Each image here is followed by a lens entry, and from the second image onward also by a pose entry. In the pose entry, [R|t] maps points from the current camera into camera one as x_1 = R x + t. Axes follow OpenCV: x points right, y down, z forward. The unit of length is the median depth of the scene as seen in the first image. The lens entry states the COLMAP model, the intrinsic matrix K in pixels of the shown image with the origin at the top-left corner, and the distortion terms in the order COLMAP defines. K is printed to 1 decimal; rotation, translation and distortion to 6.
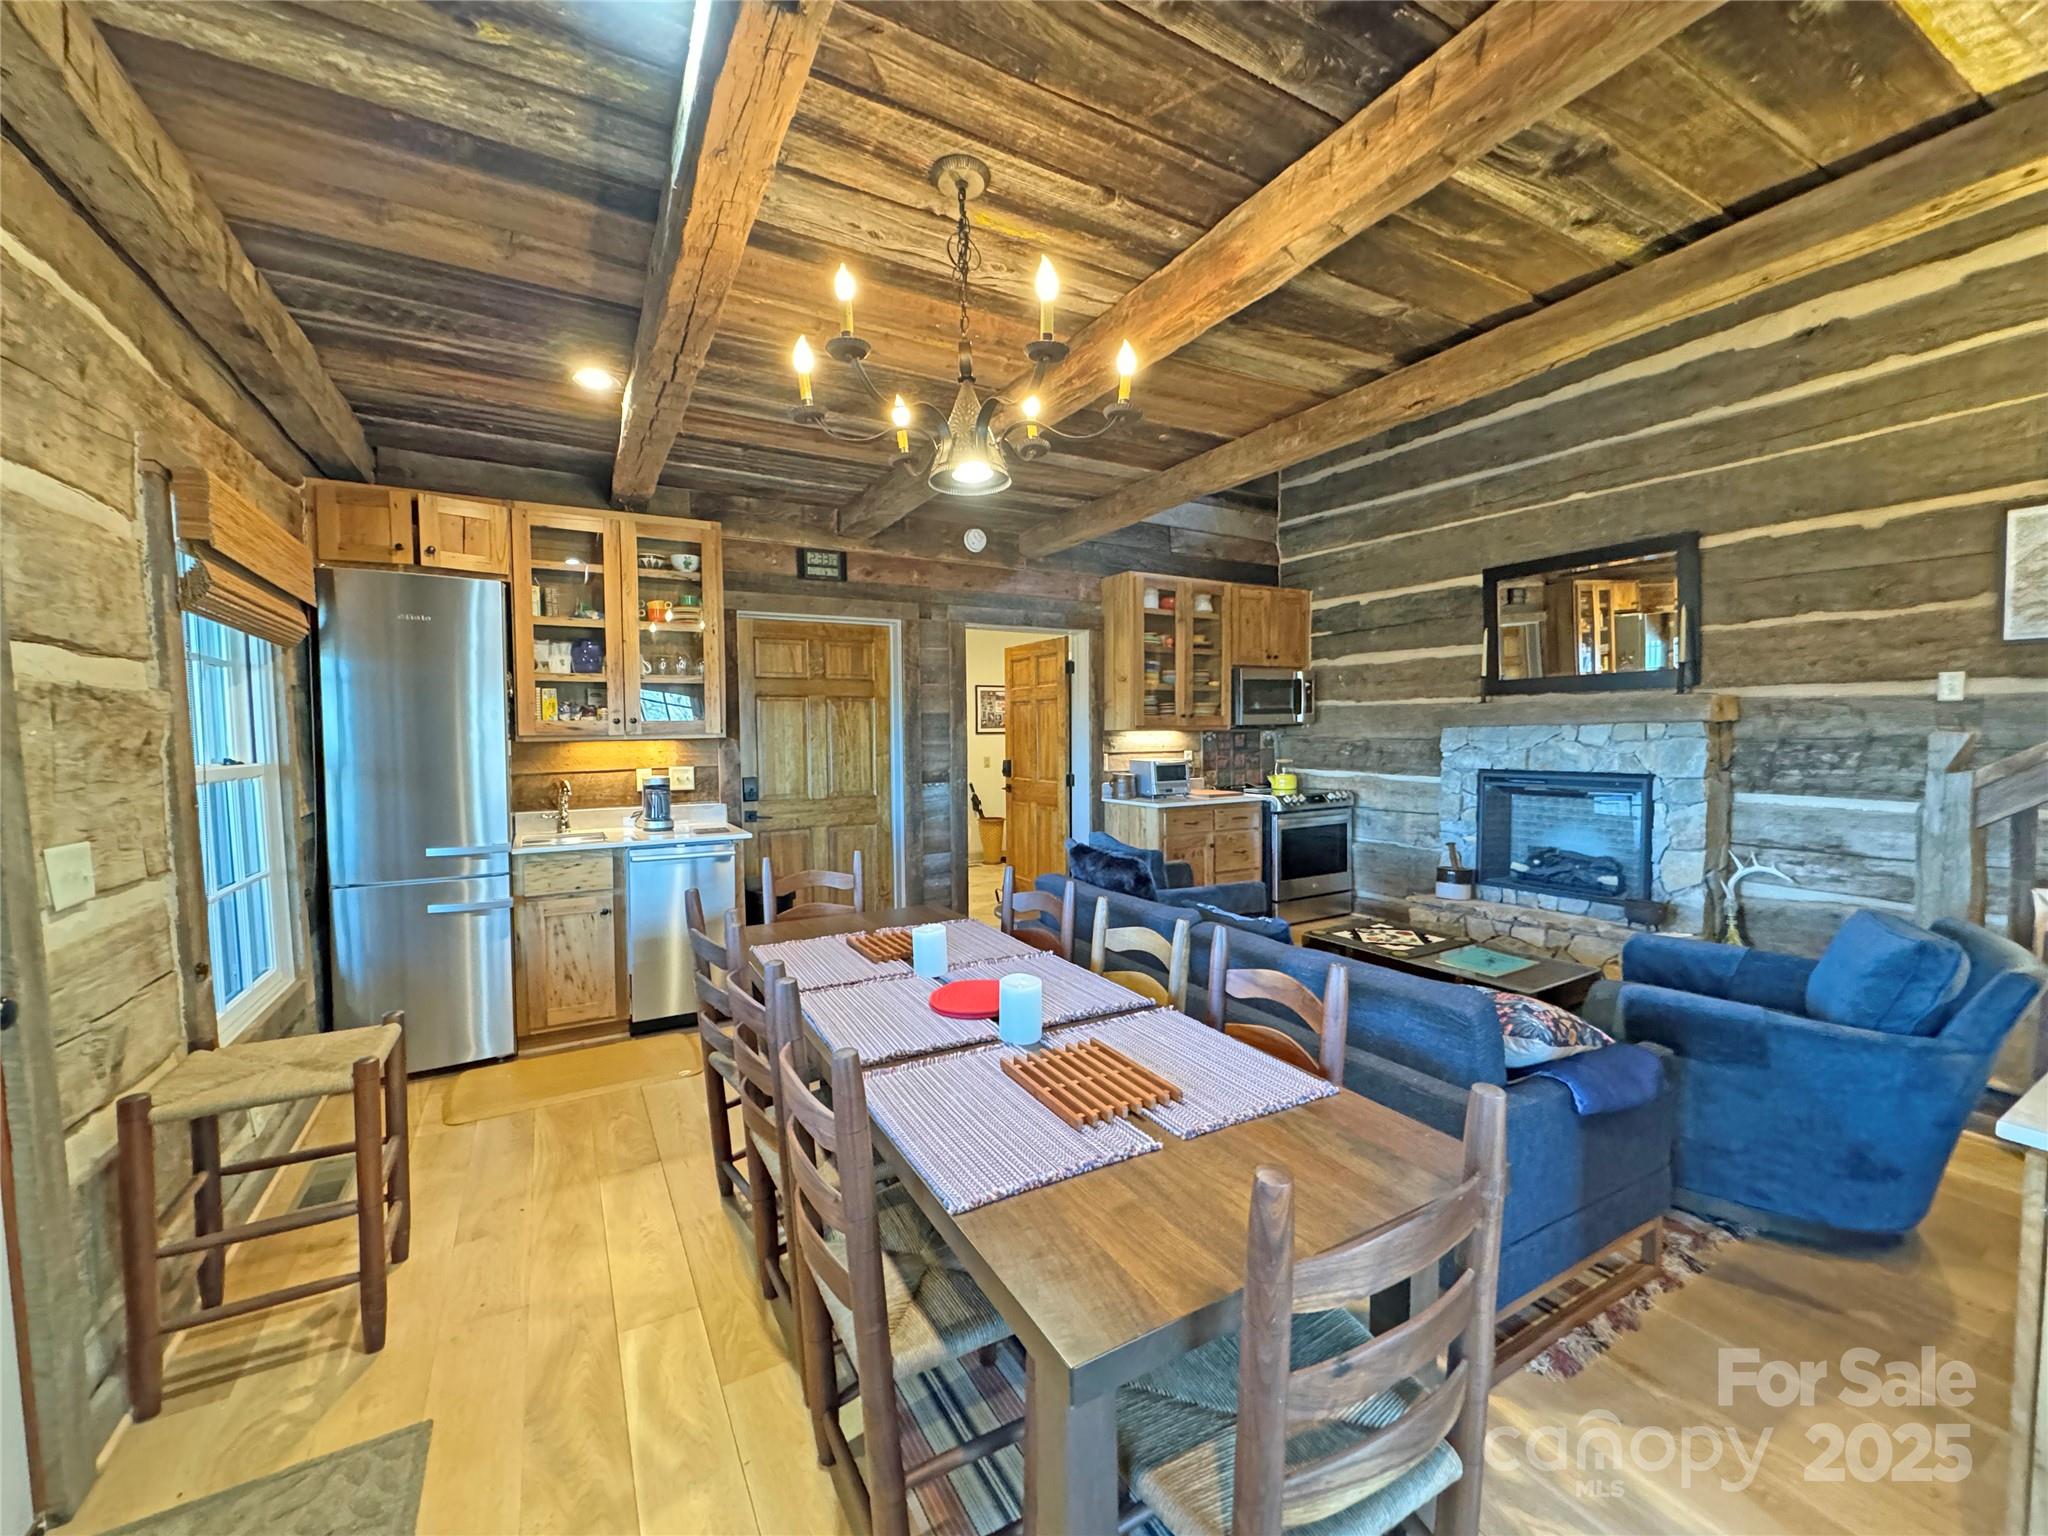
lens RADIAL K [[814.3, 0, 1022.9], [0, 814.3, 765.0], [0, 0, 1]] dist [-0.000504, -0.000695]
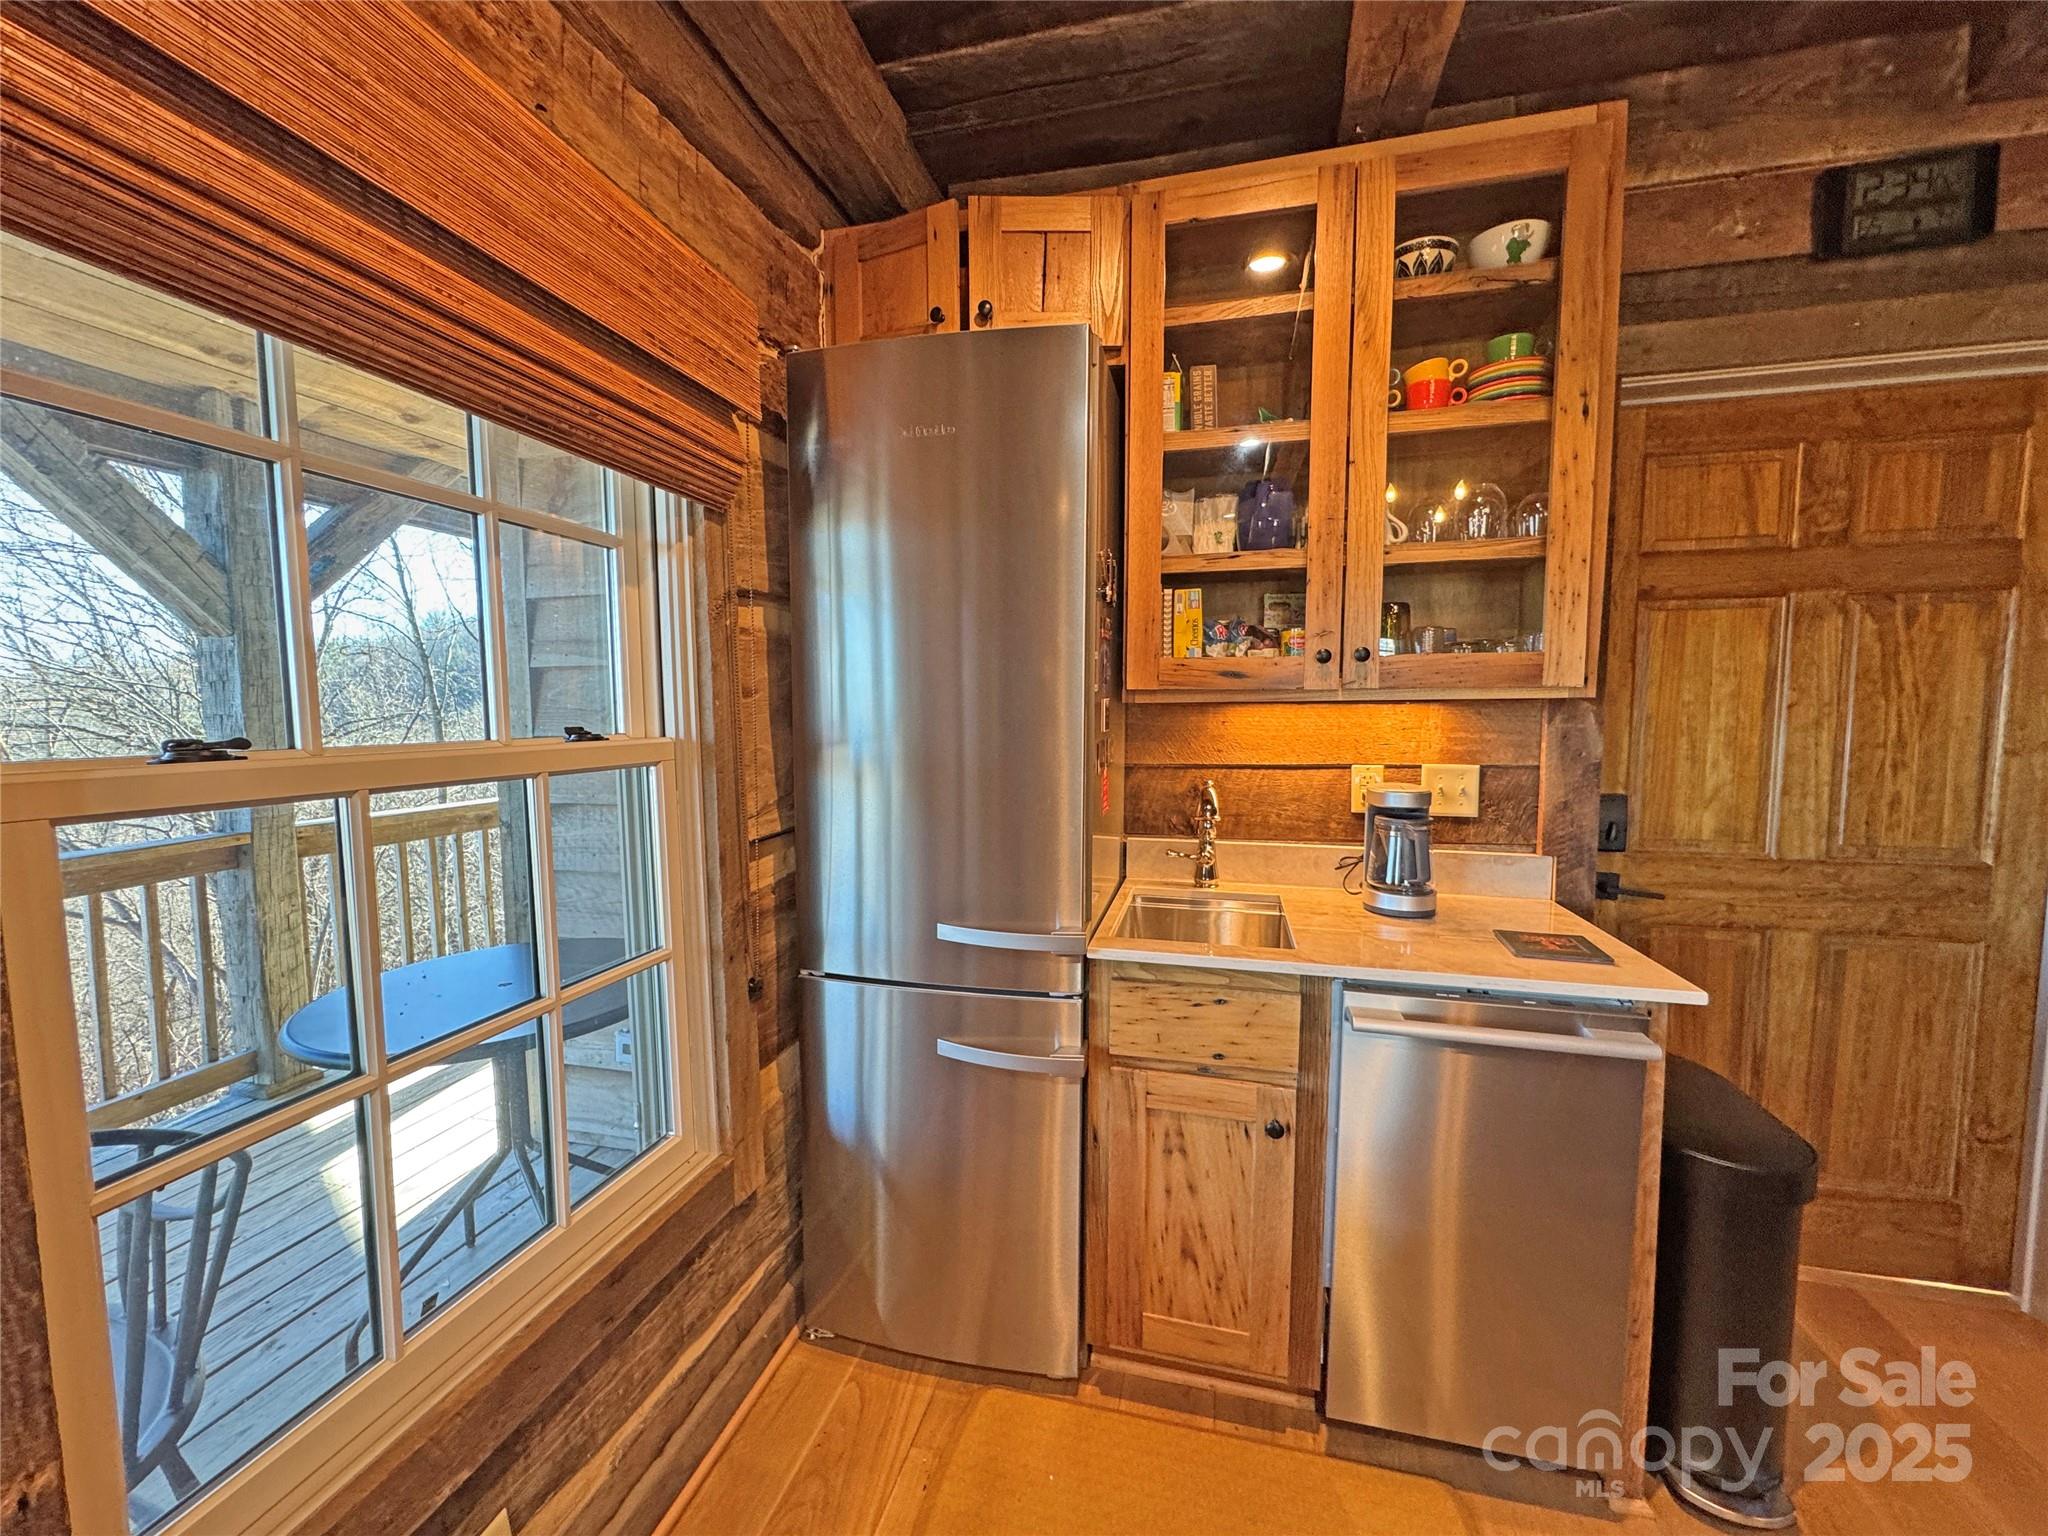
lens RADIAL K [[814.3, 0, 1022.9], [0, 814.3, 765.0], [0, 0, 1]] dist [-0.000504, -0.000695]
pose [[0.713156, 0.062783, -0.698188, -0.267909], [-0.033975, 0.997906, 0.055031, -0.013257], [0.700181, -0.015525, 0.713796, 0.505326]]
